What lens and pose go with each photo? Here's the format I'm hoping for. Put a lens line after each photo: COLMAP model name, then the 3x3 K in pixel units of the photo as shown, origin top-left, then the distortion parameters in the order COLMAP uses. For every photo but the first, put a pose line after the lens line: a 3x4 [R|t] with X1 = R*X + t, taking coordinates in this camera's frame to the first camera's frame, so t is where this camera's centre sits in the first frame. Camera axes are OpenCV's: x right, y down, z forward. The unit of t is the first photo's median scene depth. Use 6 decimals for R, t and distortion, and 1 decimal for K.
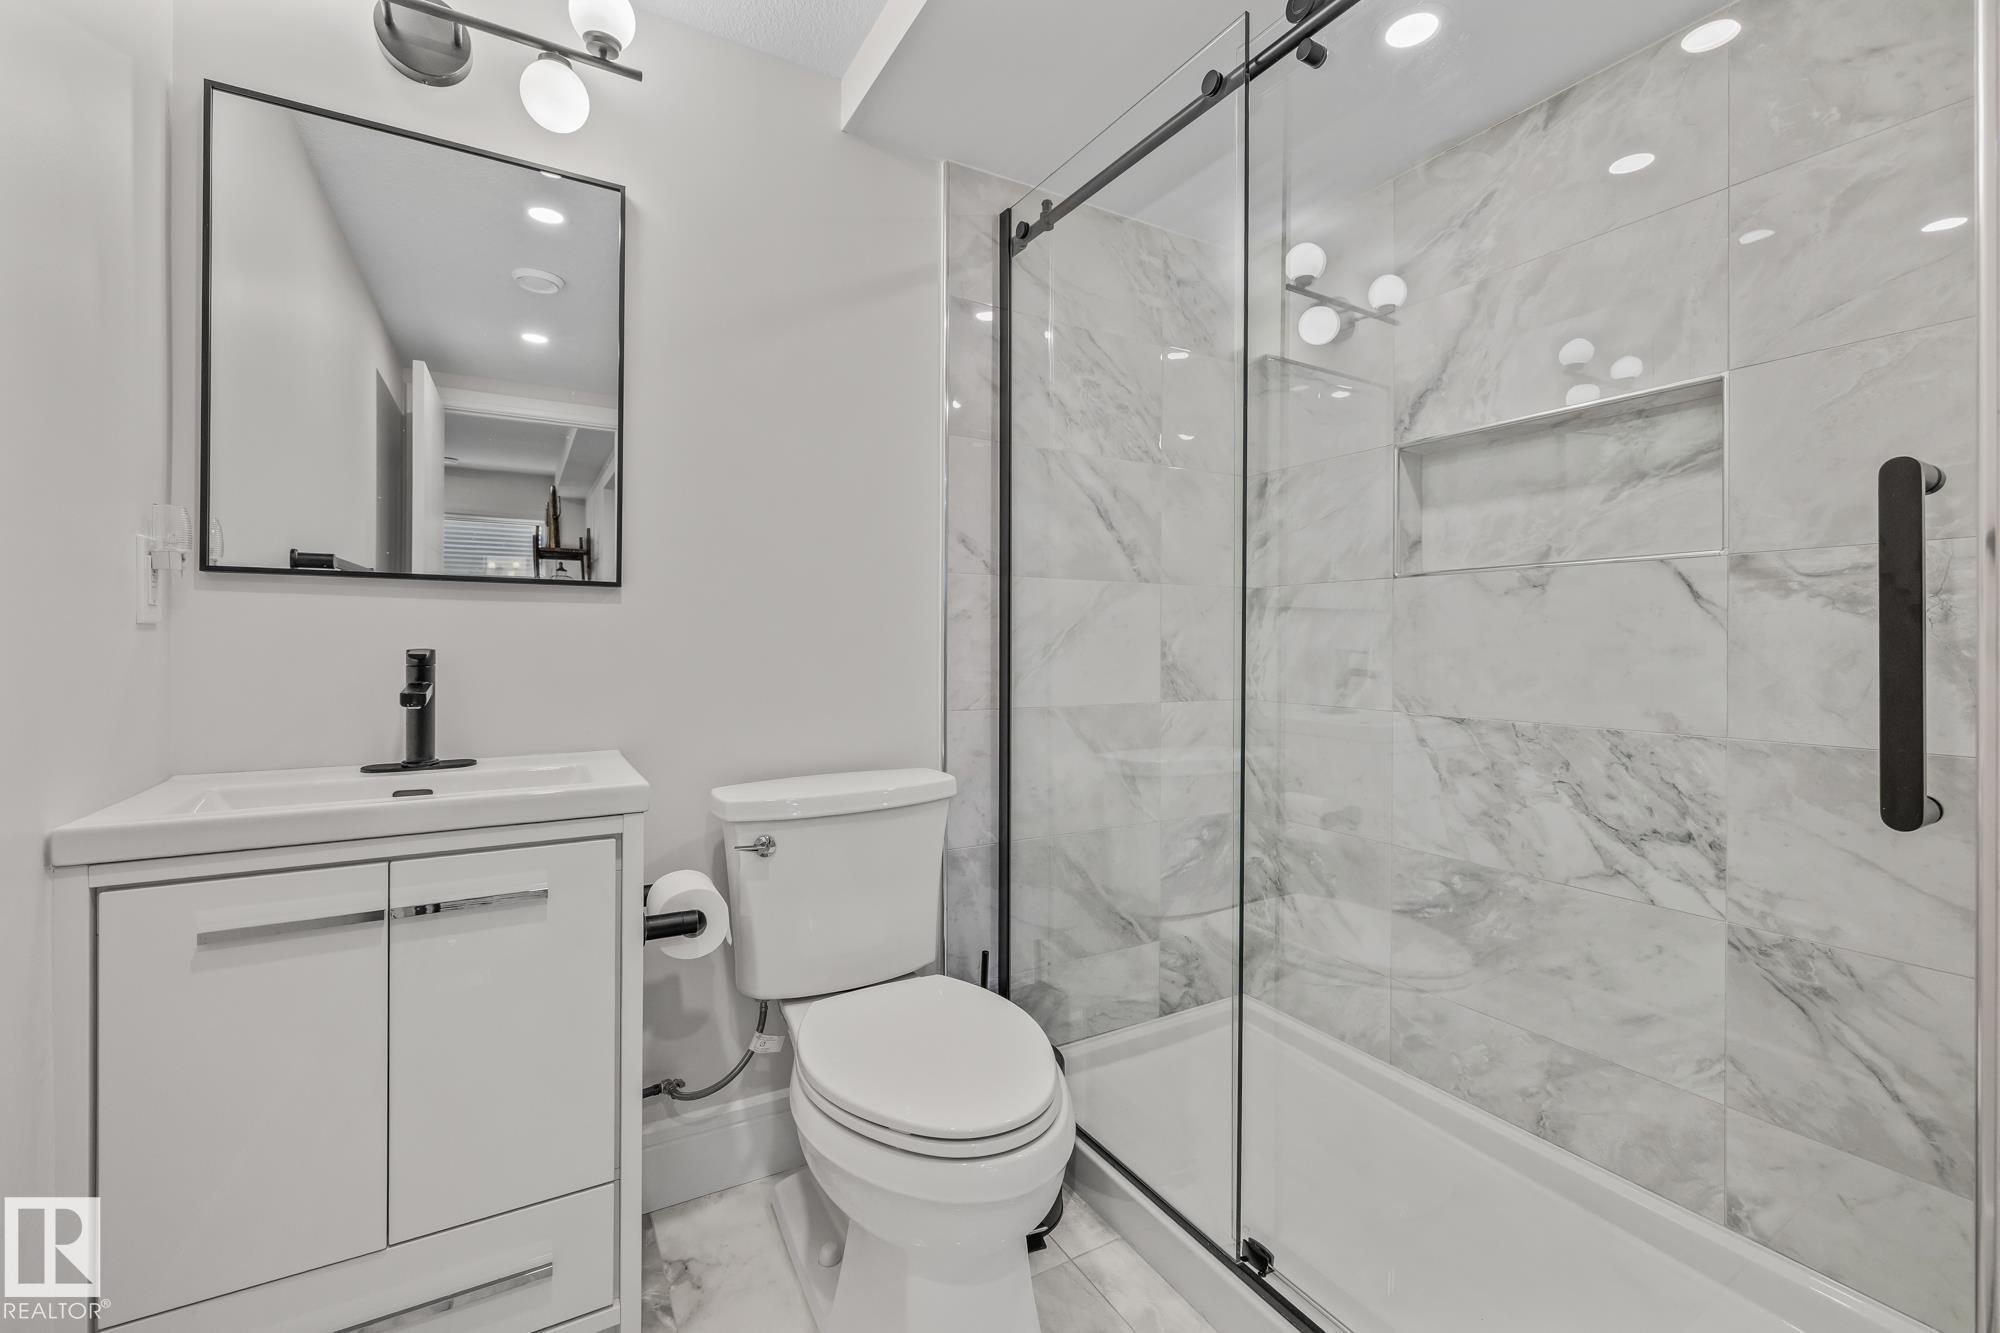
lens RADIAL K [[843.6, 0, 1000.9], [0, 843.6, 619.4], [0, 0, 1]] dist [0.001409, 0.000672]
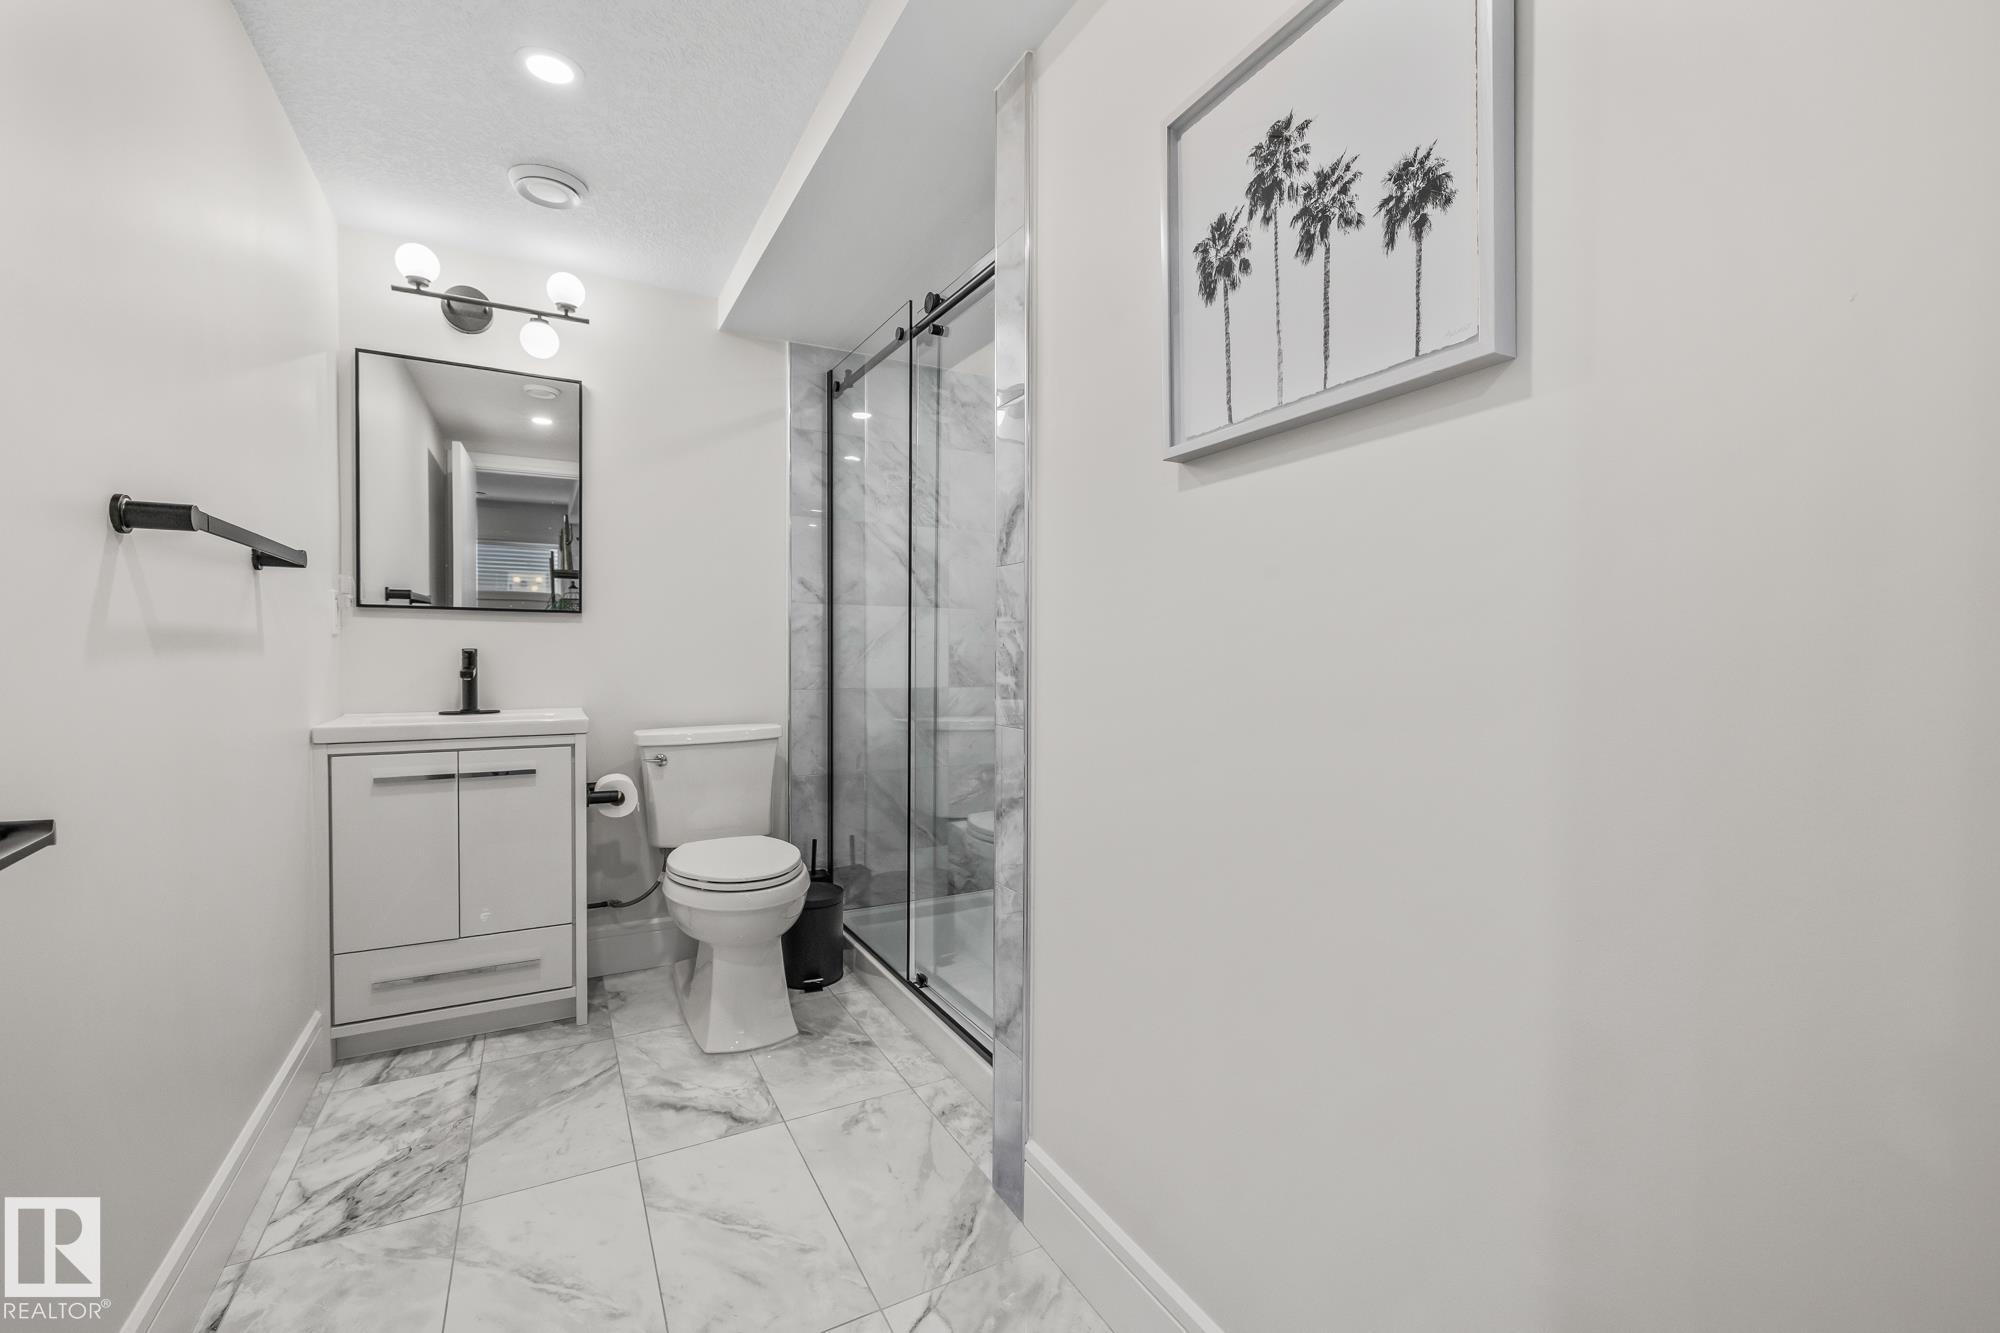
lens RADIAL K [[840.7, 0, 995.2], [0, 840.7, 645.4], [0, 0, 1]] dist [0.000415, 0.000009]
pose [[0.999618, 0.001610, -0.027574, 0.452041], [-0.001073, 0.999810, 0.019478, -0.007609], [0.027600, -0.019441, 0.999430, -0.710516]]
